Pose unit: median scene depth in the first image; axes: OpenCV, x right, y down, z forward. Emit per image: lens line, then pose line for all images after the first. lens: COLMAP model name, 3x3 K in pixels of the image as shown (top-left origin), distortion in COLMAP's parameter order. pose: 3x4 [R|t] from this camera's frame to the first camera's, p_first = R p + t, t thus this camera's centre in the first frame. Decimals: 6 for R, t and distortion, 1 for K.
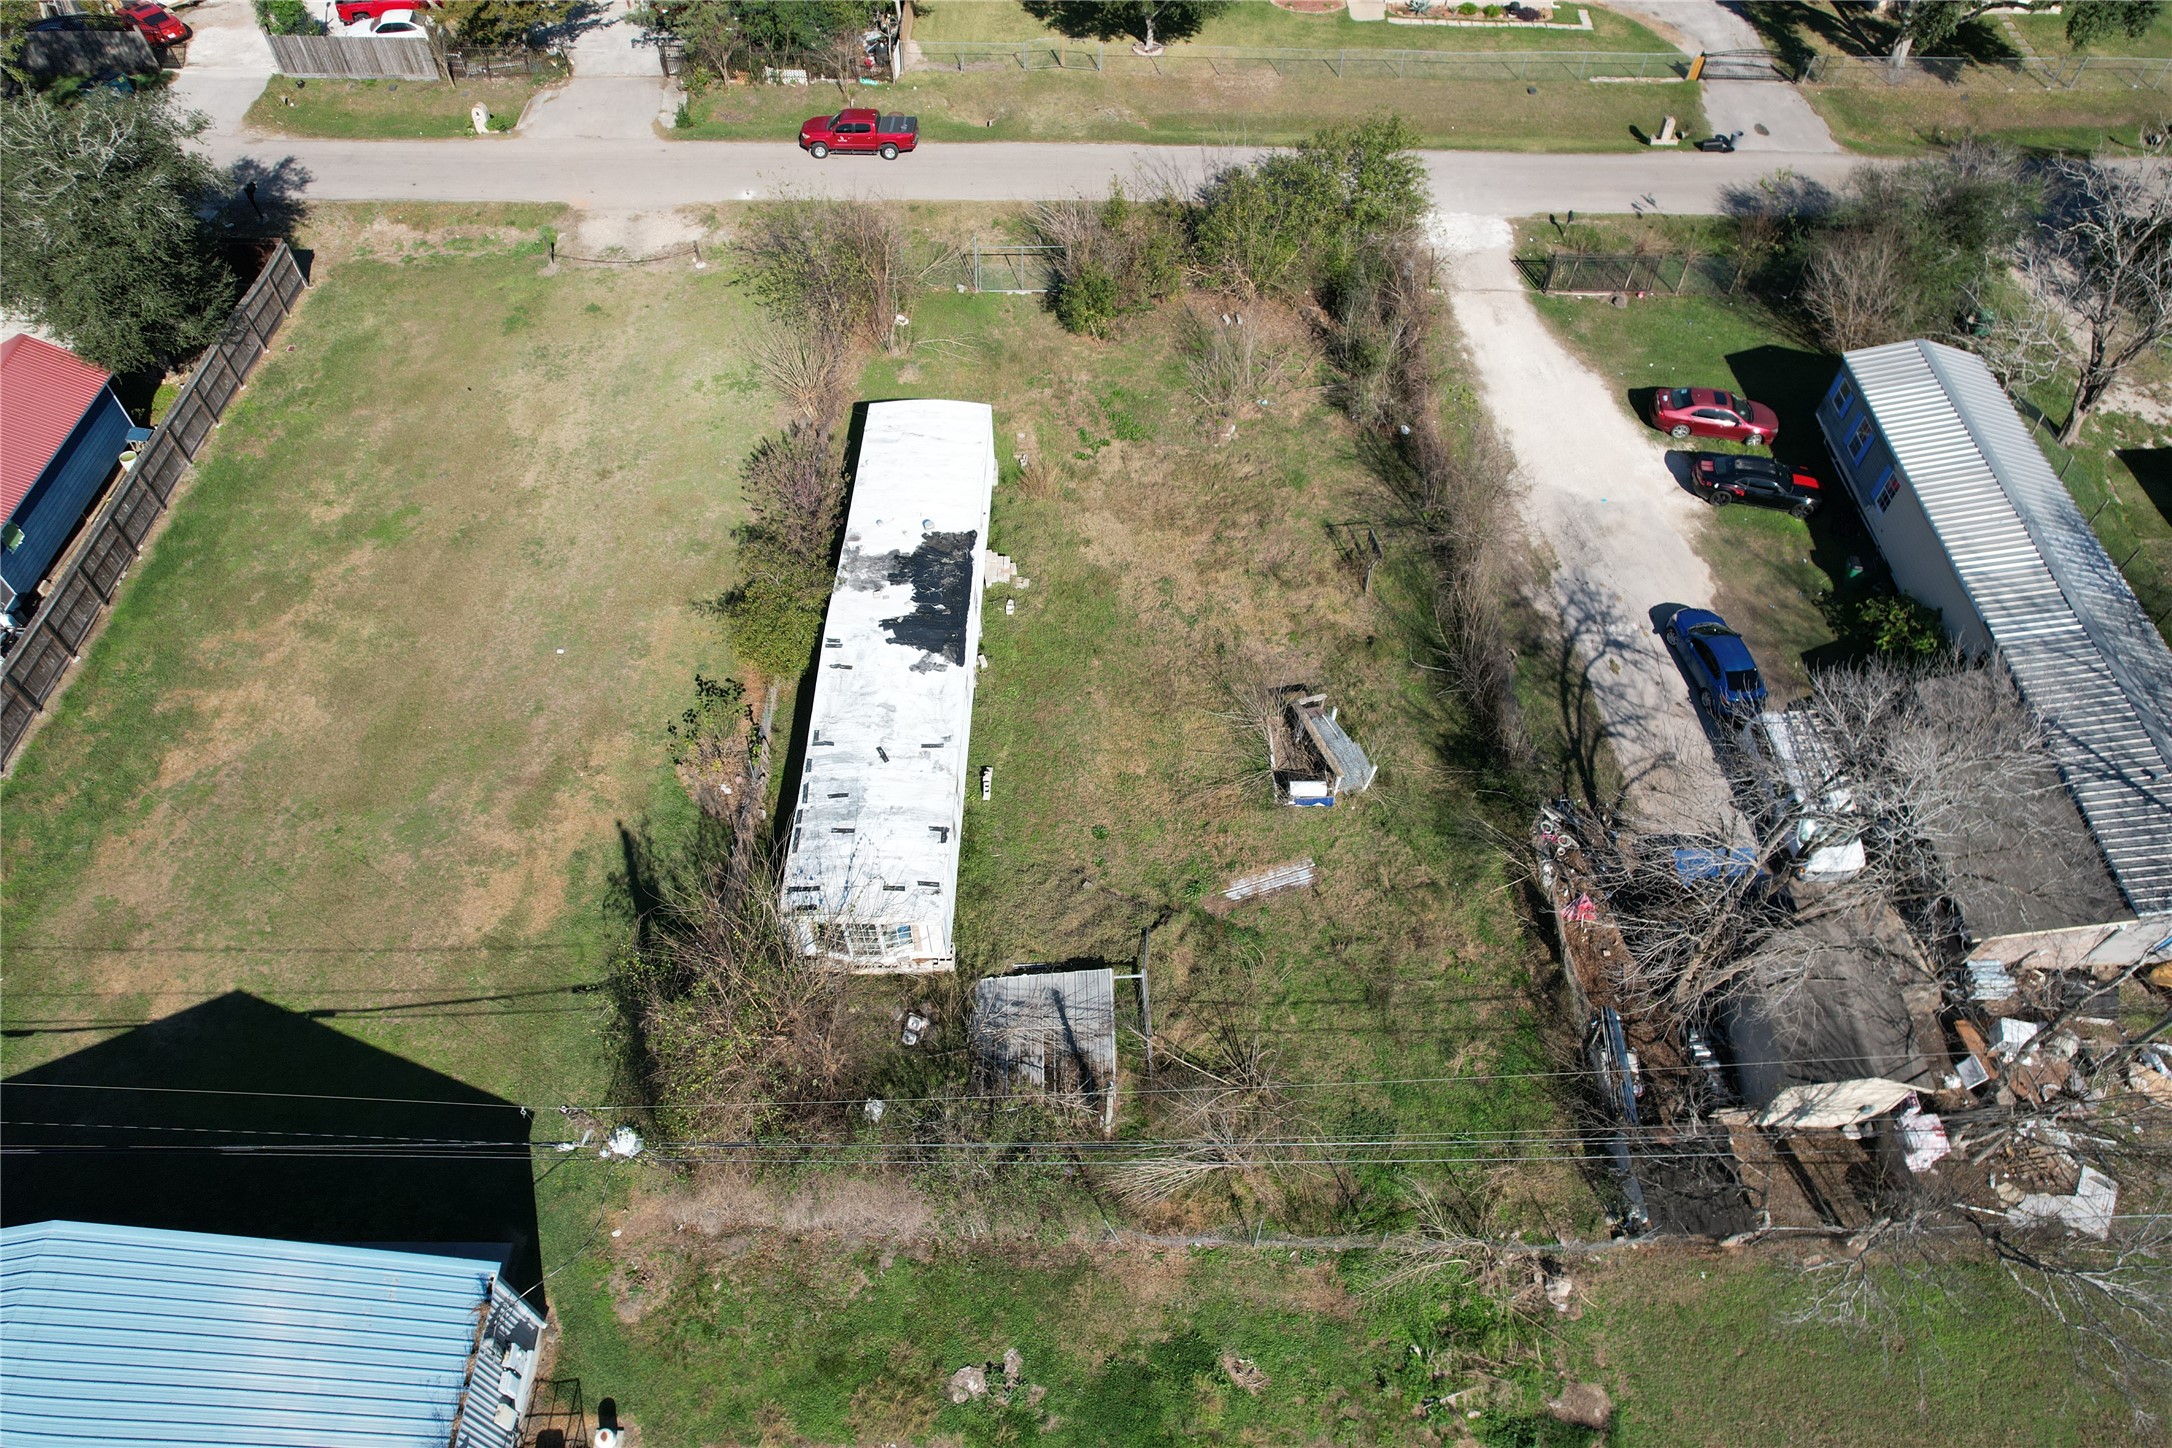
lens RADIAL K [[1393.6, 0, 1066.2], [0, 1393.6, 743.0], [0, 0, 1]] dist [-0.071638, 0.070195]
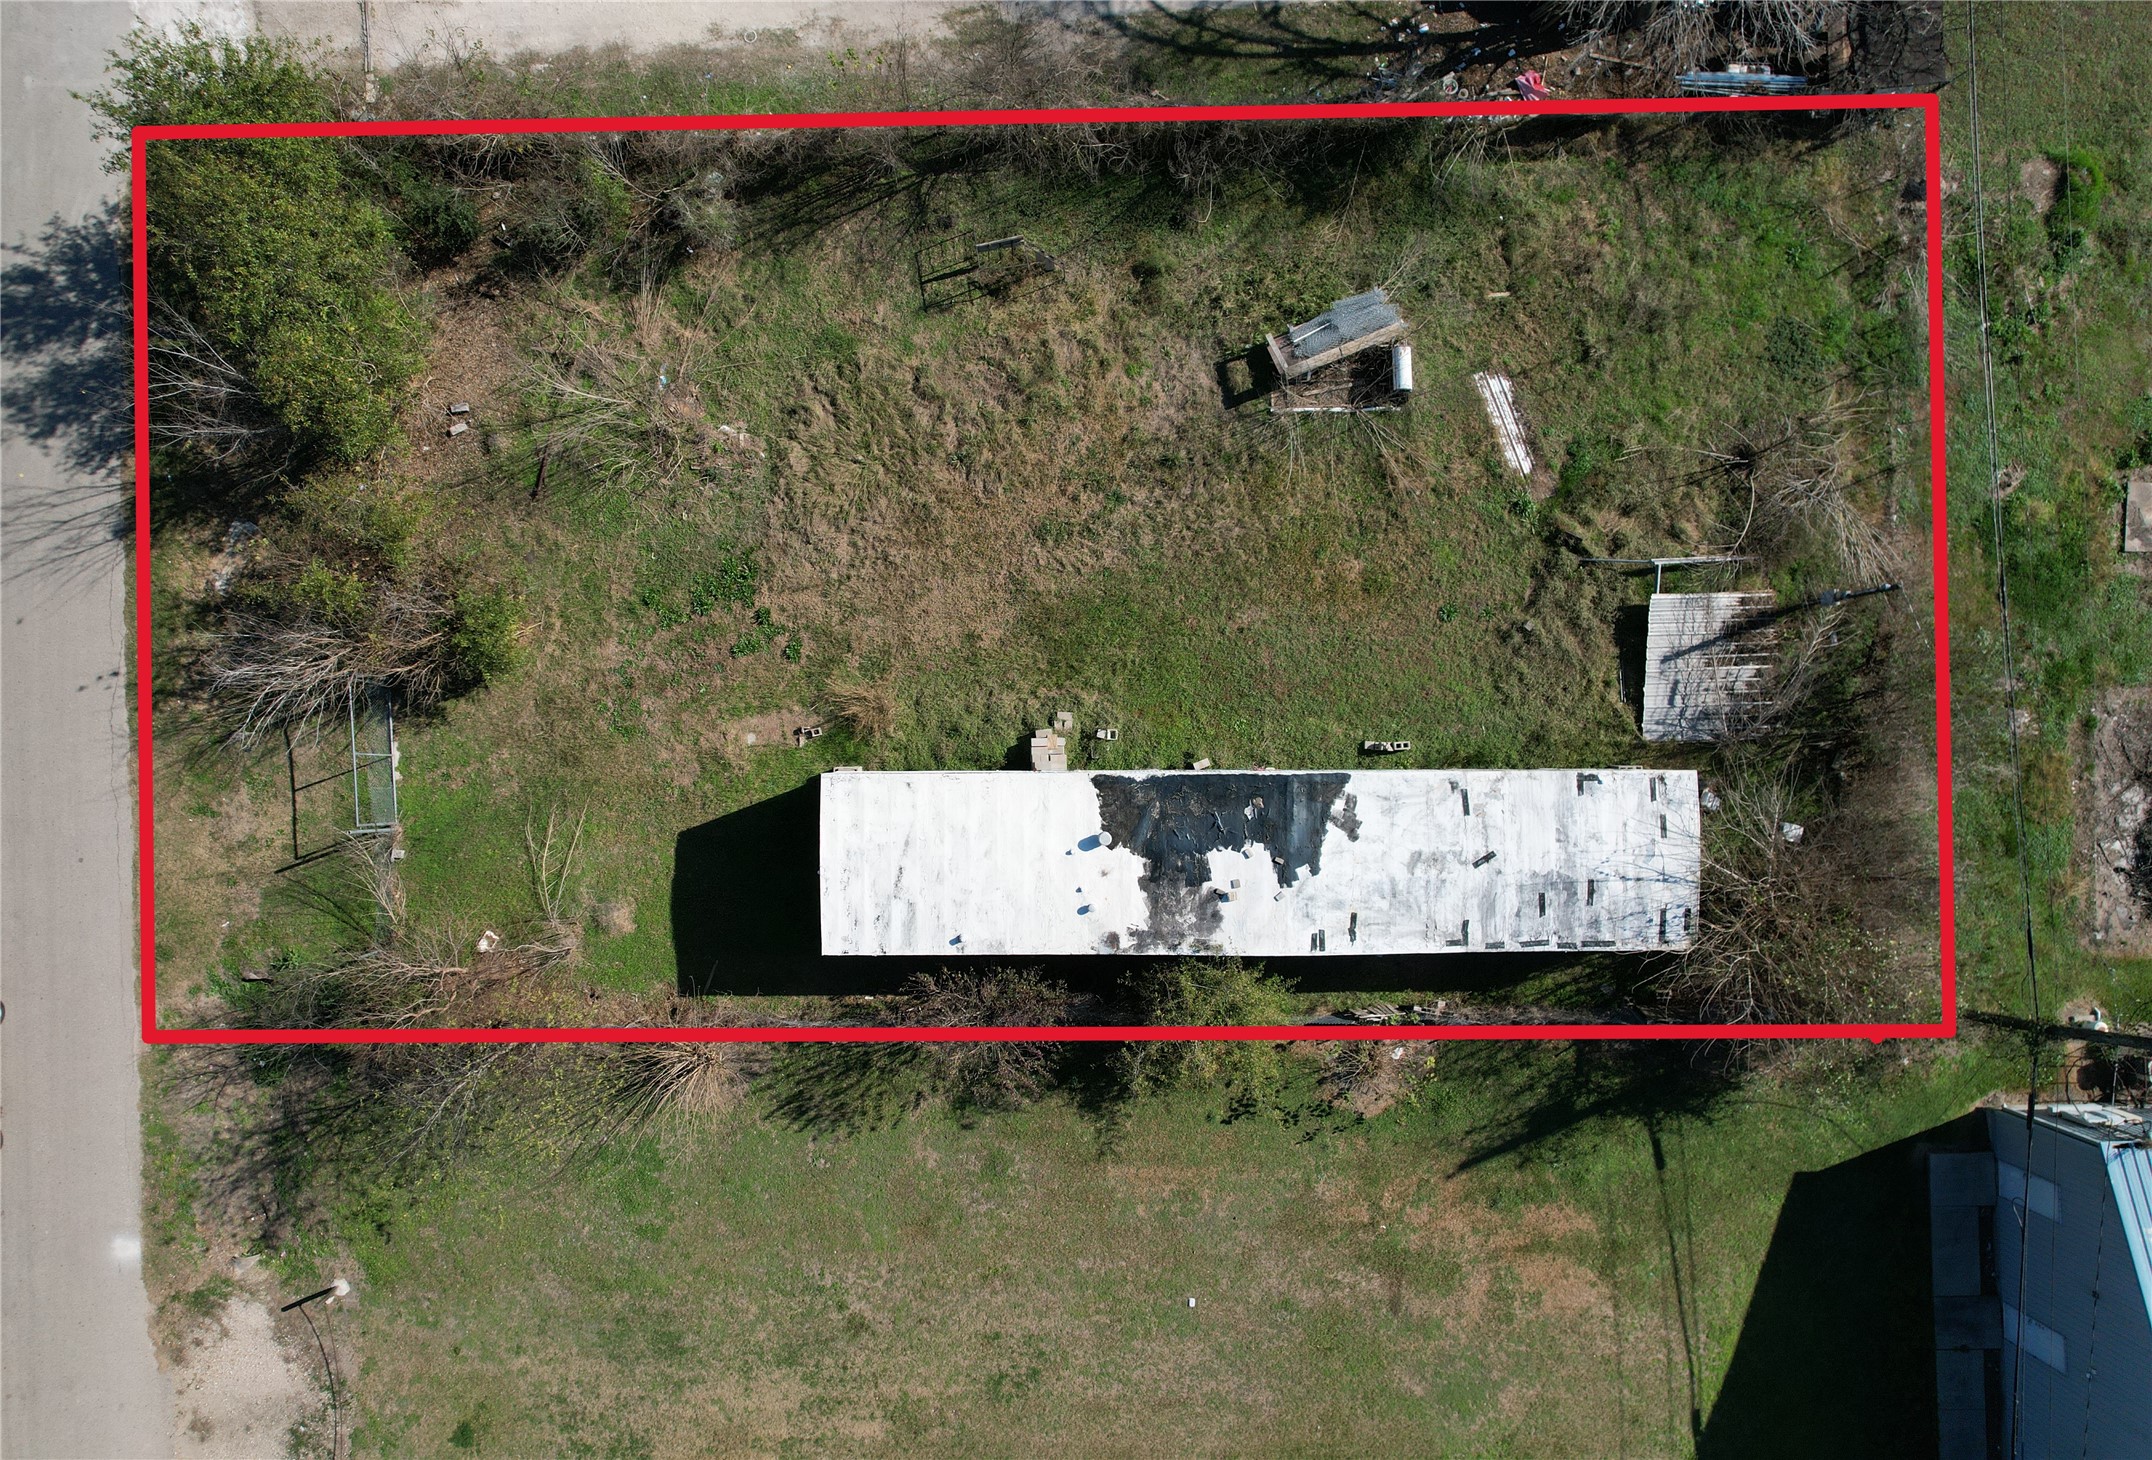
lens RADIAL K [[1396.9, 0, 1054.0], [0, 1396.9, 752.3], [0, 0, 1]] dist [-0.076913, 0.070292]
pose [[-0.030581, -0.999526, -0.003492, -0.058829], [0.784973, -0.026179, 0.618977, -0.752323], [-0.618775, 0.016188, 0.785401, 0.526611]]
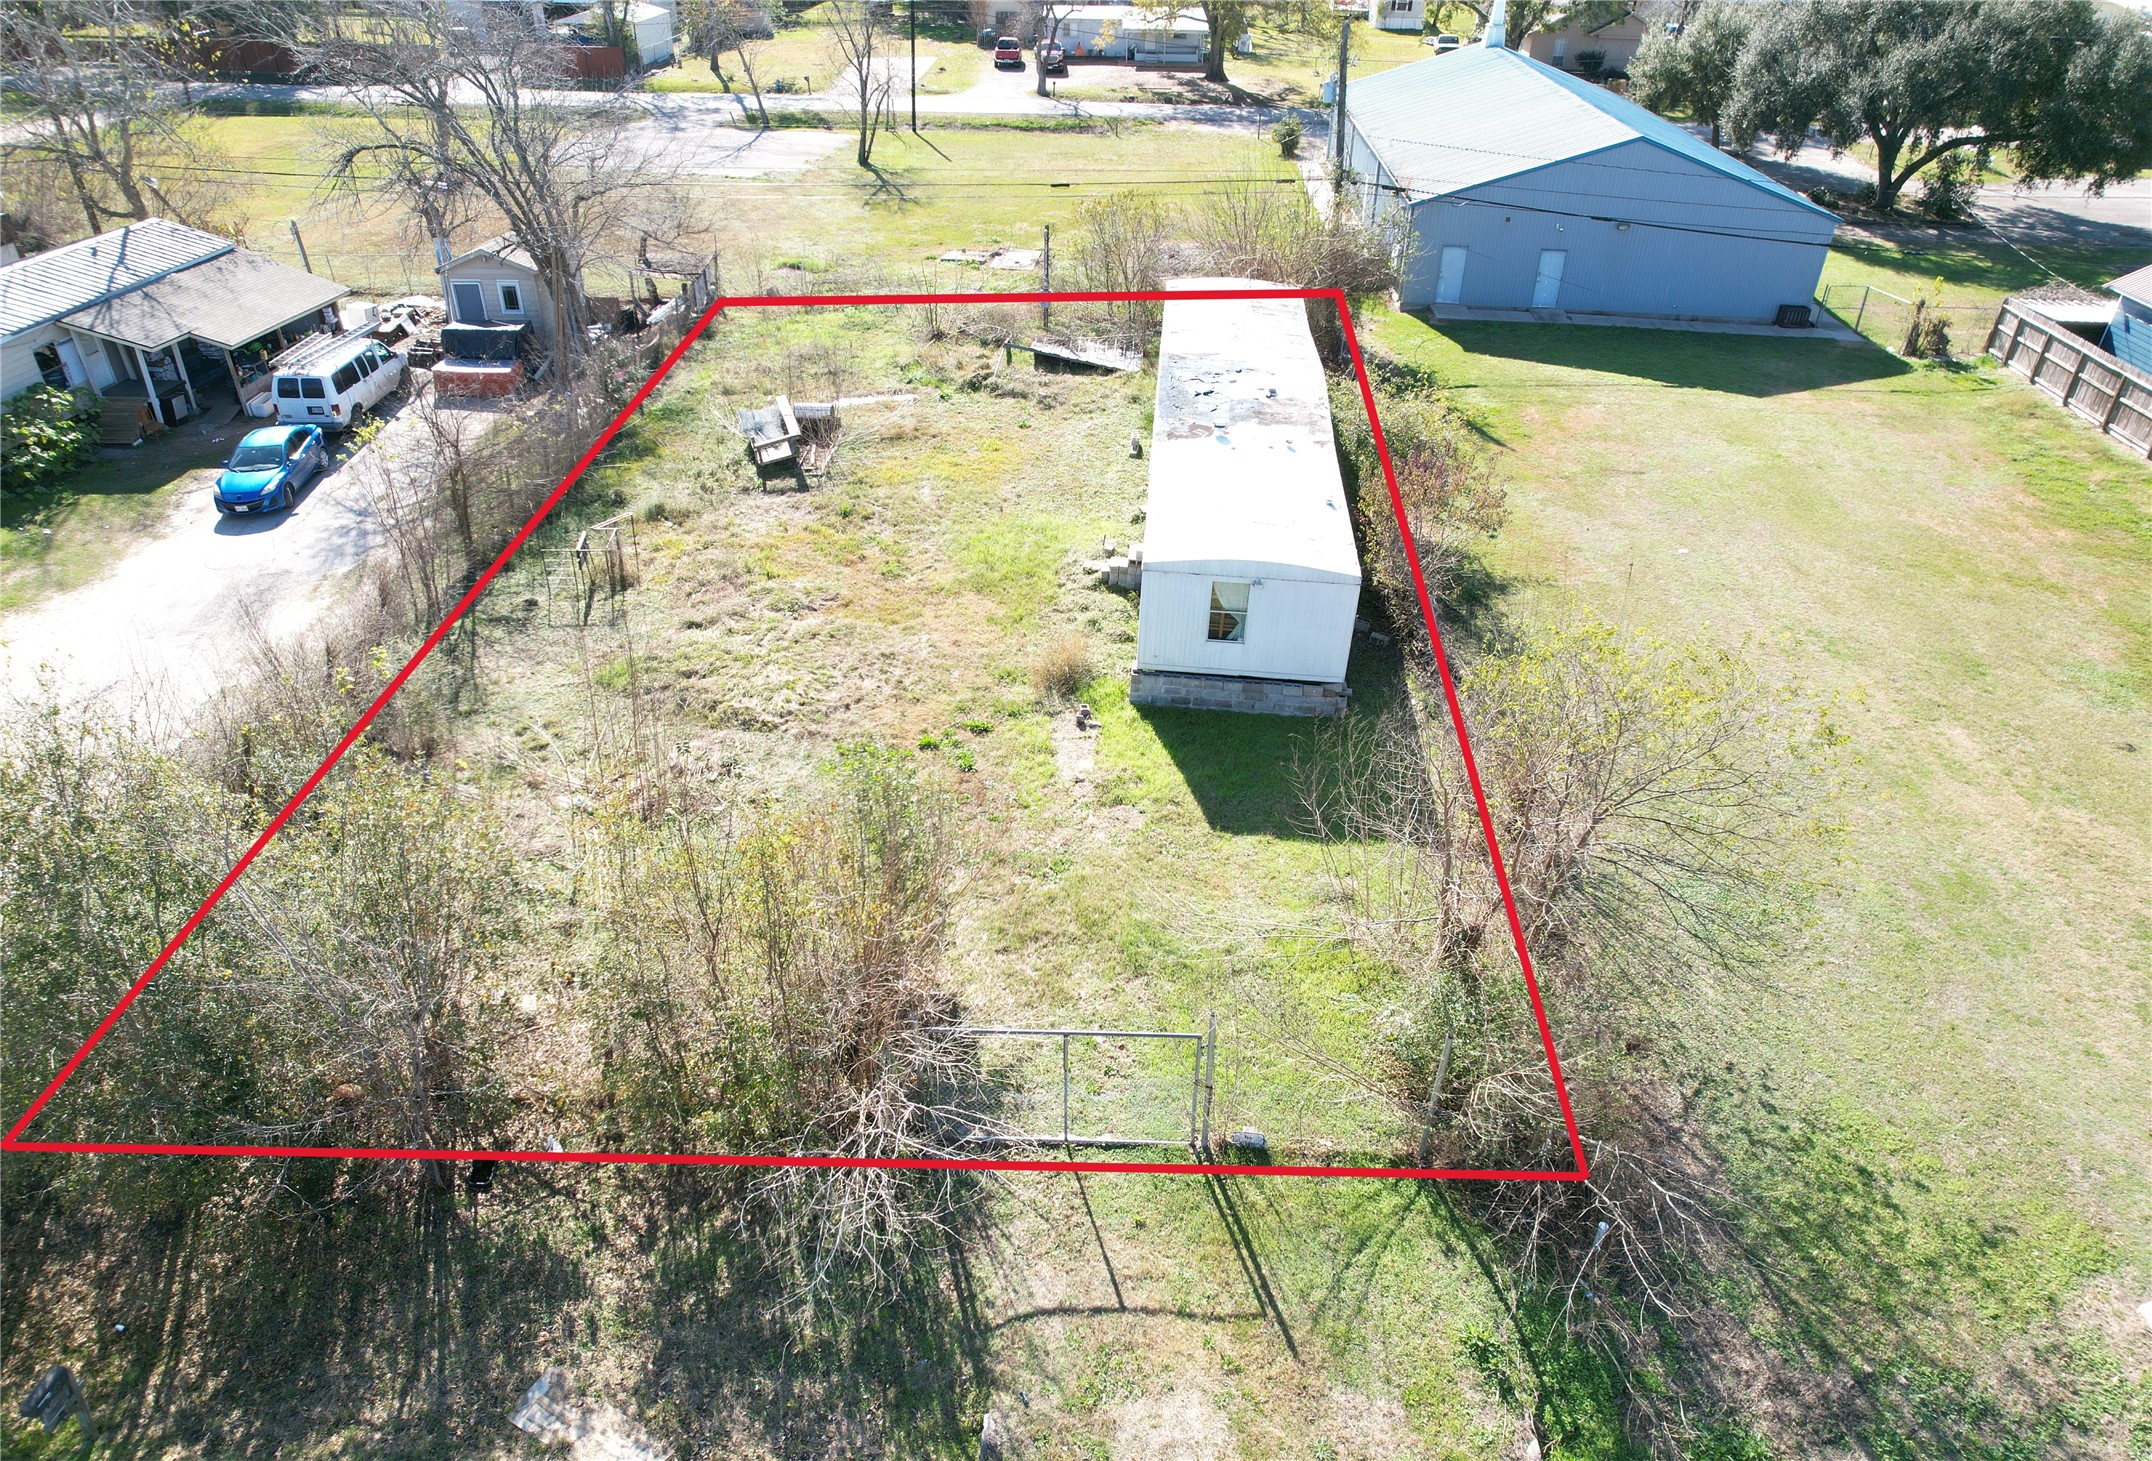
lens RADIAL K [[1396.9, 0, 1054.0], [0, 1396.9, 752.8], [0, 0, 1]] dist [-0.076913, 0.070292]
pose [[-0.997724, -0.050955, 0.044159, -0.061924], [0.040233, 0.075647, 0.996323, -1.053711], [-0.054108, 0.995832, -0.073425, 1.473618]]
